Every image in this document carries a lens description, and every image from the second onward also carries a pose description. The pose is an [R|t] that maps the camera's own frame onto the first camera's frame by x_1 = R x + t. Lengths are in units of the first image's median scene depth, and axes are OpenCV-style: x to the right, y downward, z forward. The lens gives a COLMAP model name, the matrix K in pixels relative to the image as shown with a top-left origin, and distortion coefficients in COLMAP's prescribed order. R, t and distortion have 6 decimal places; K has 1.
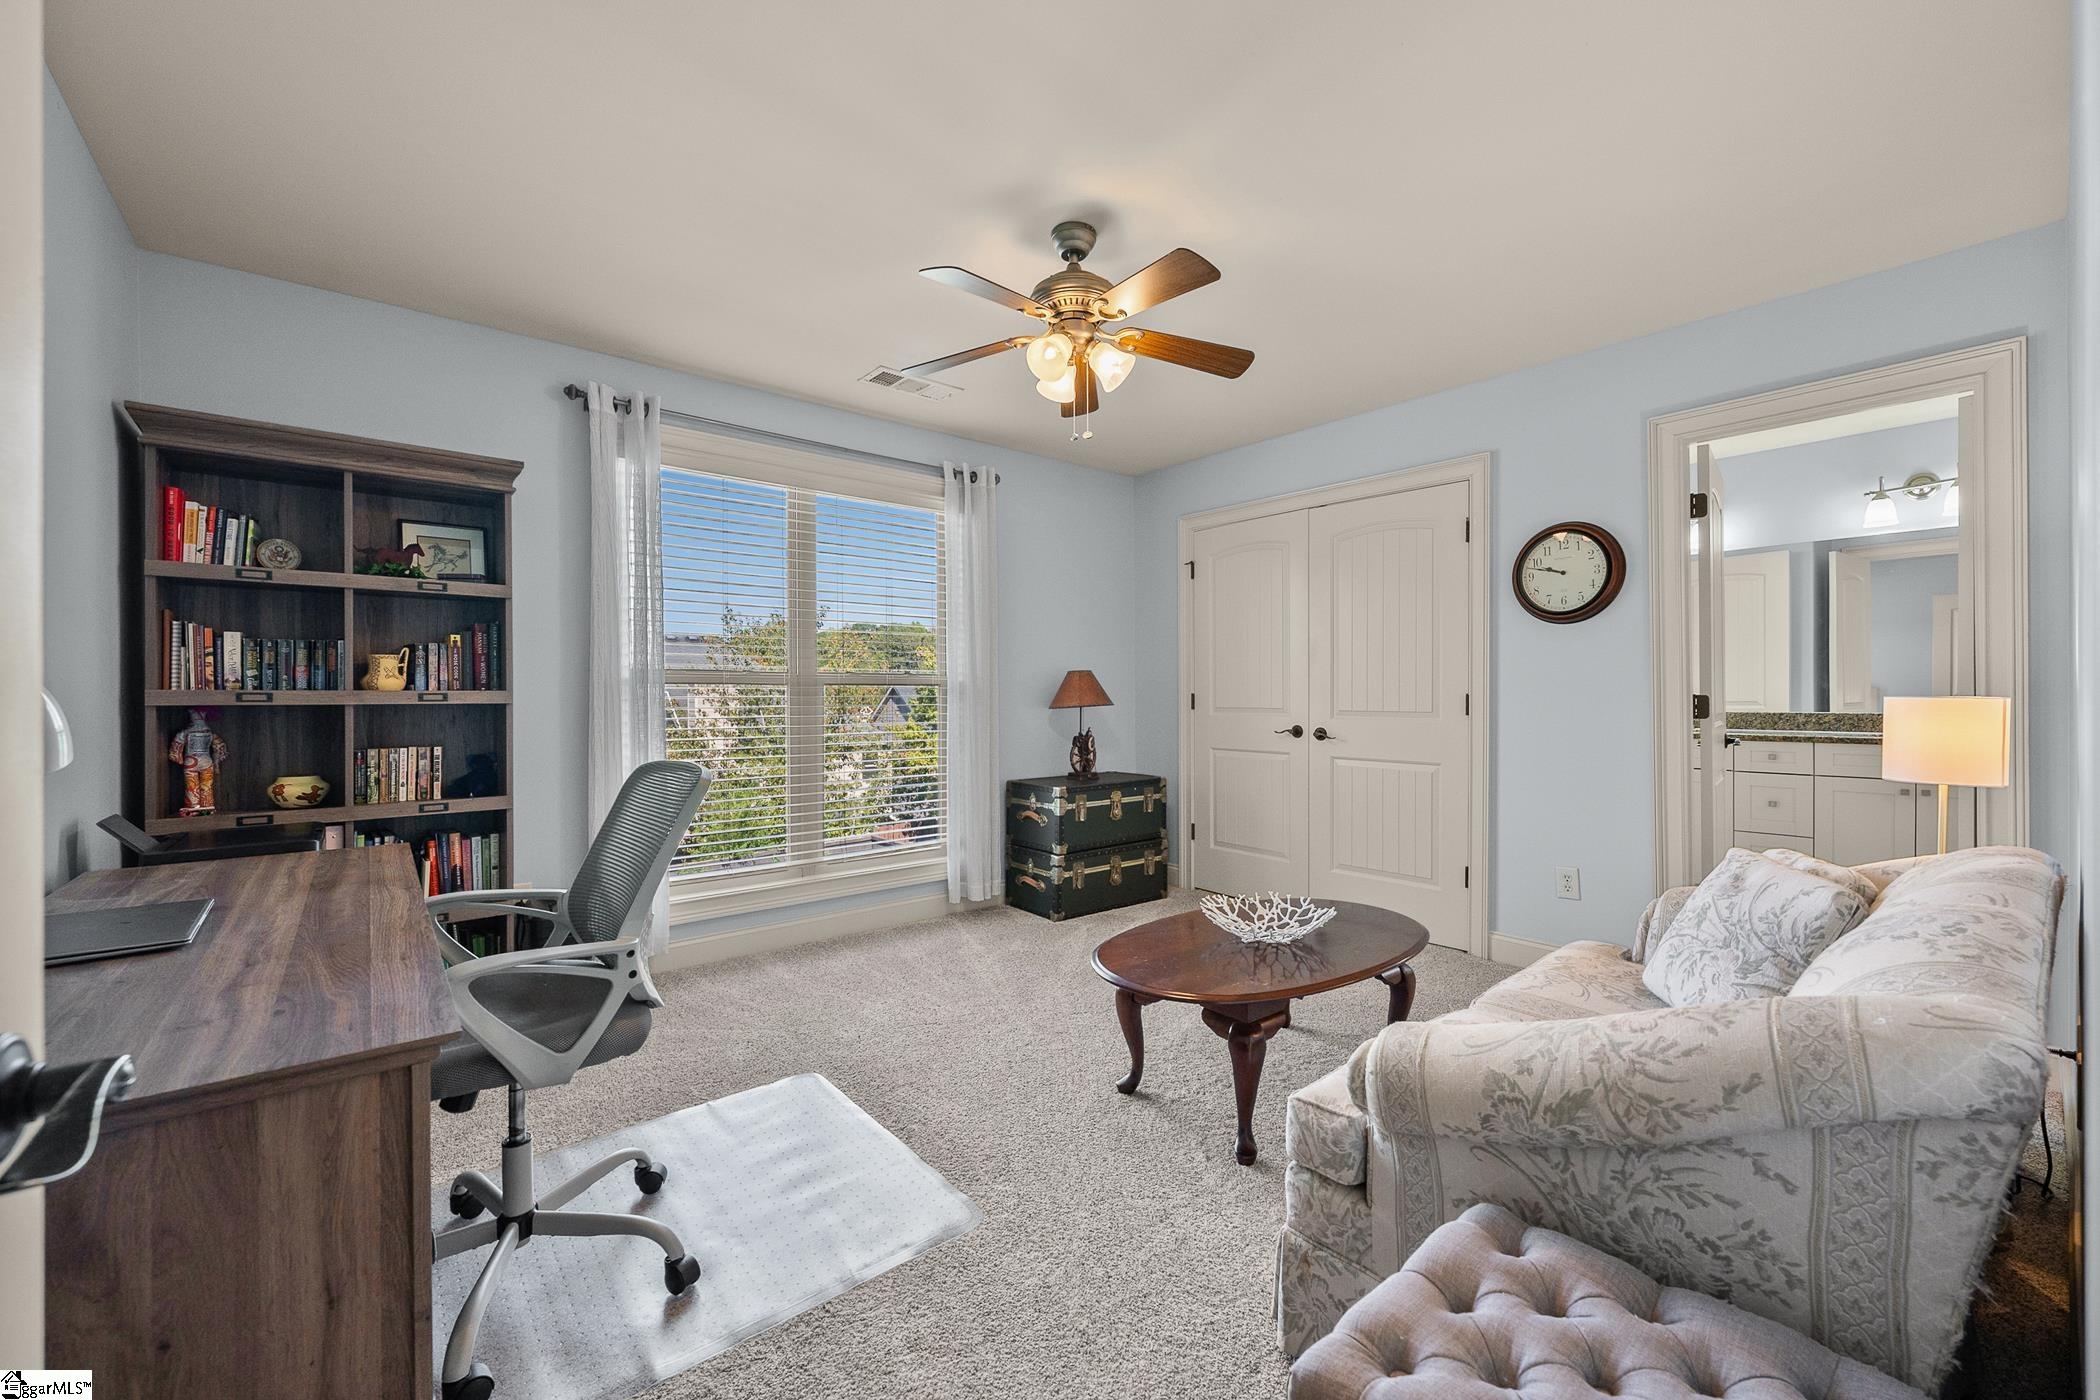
lens RADIAL K [[839.8, 0, 1051.3], [0, 839.8, 694.8], [0, 0, 1]] dist [0.000103, 0.000013]
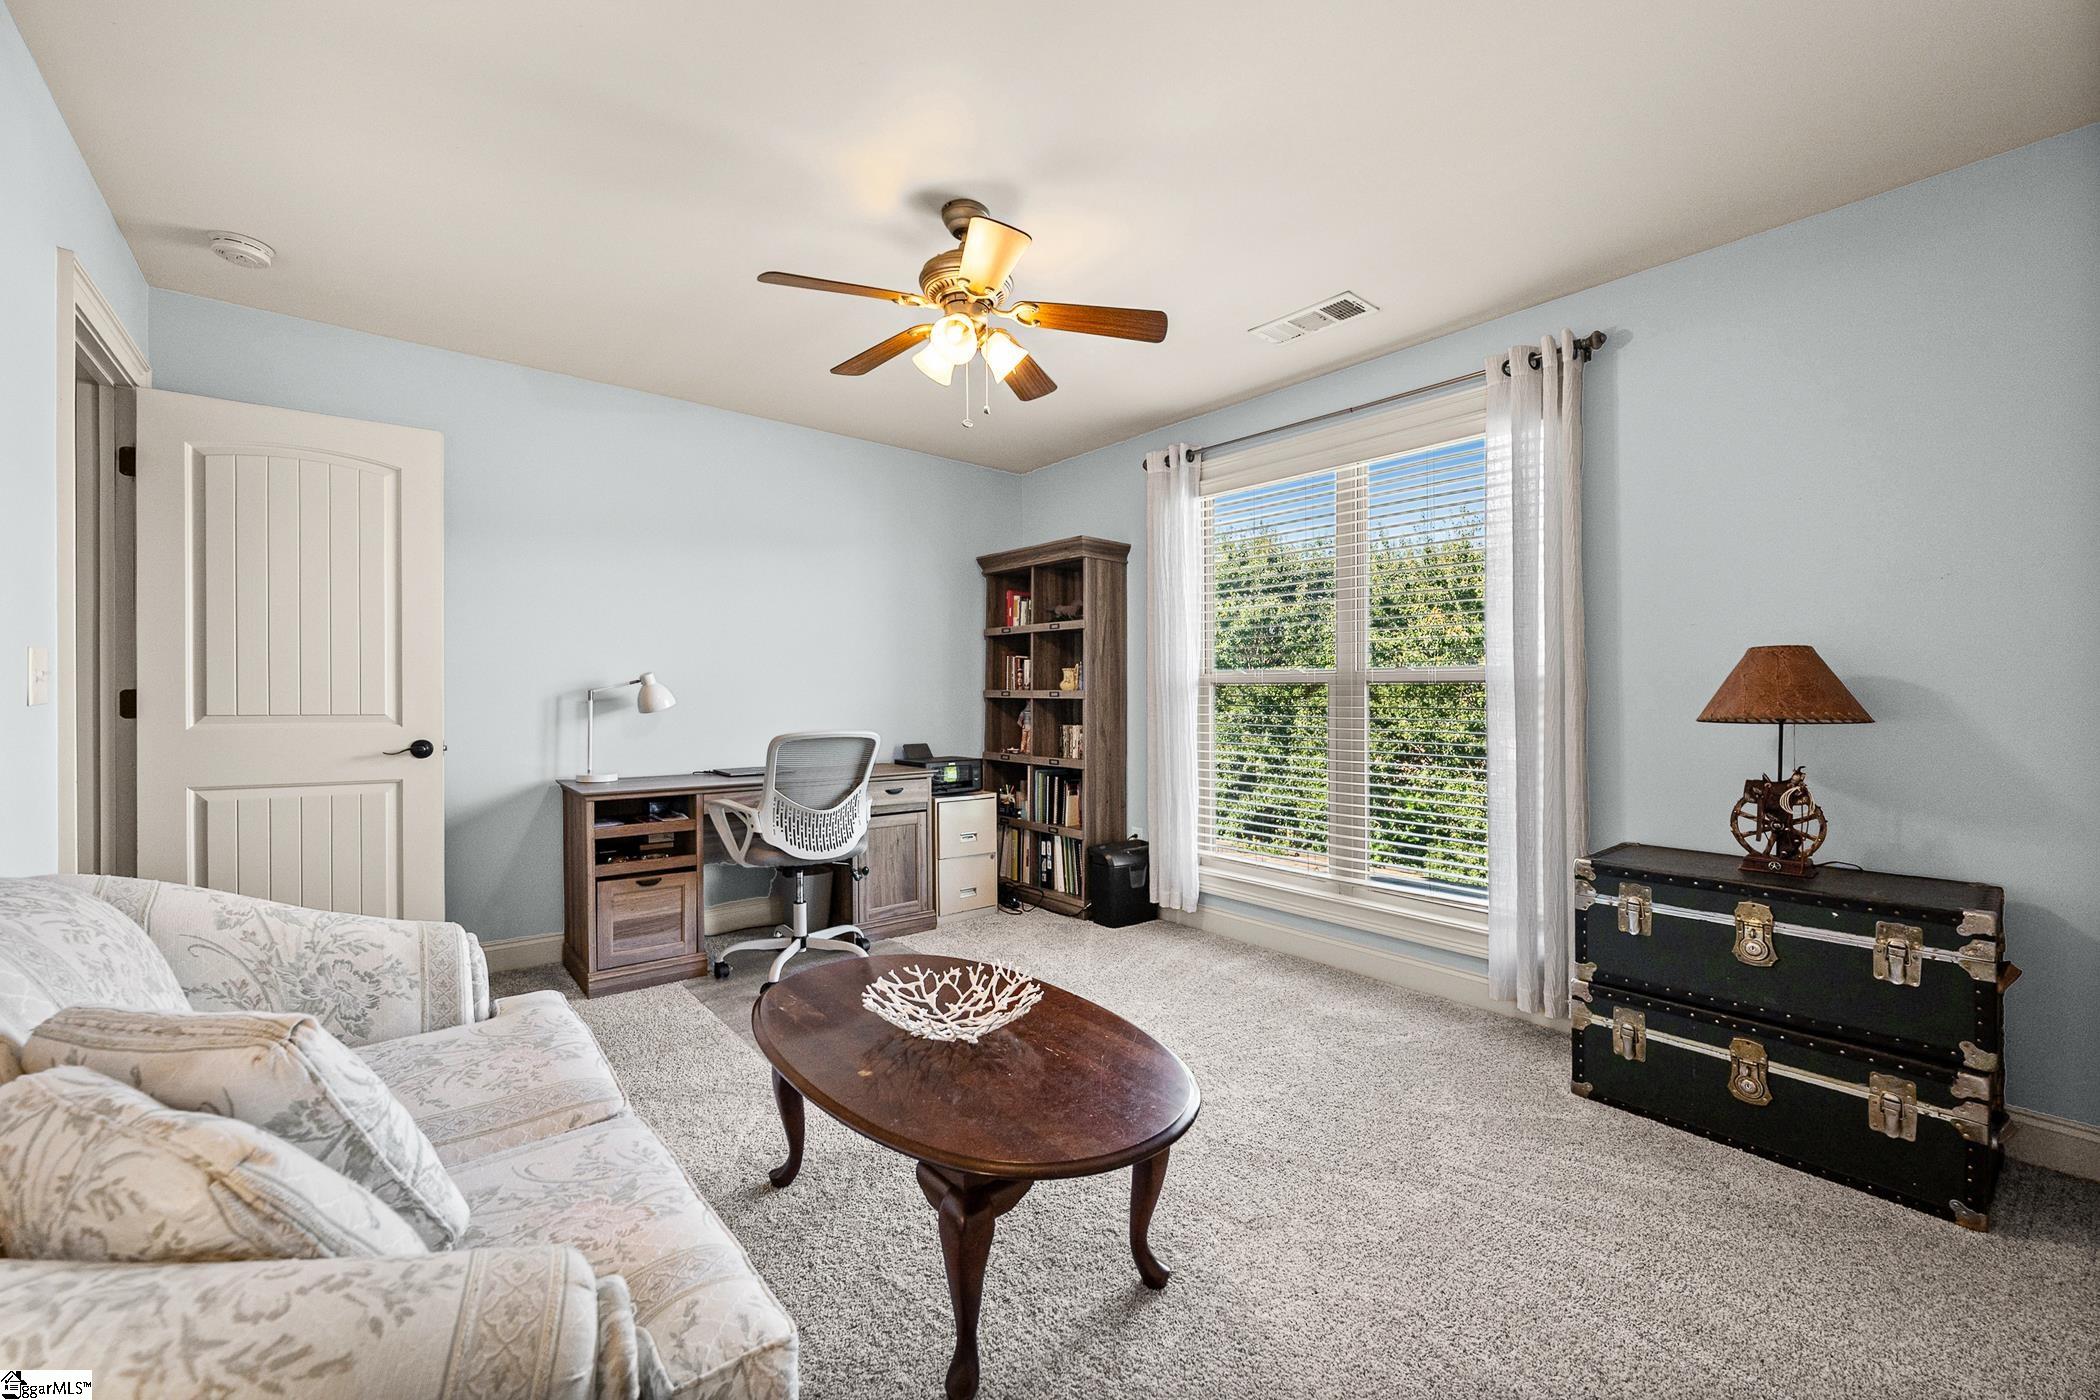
lens RADIAL K [[839.8, 0, 1051.3], [0, 839.8, 694.8], [0, 0, 1]] dist [0.000103, 0.000013]
pose [[-0.001782, 0.003932, -0.999991, 0.560898], [-0.003605, 0.999986, 0.003939, -0.001447], [0.999992, 0.003612, -0.001768, 0.627699]]
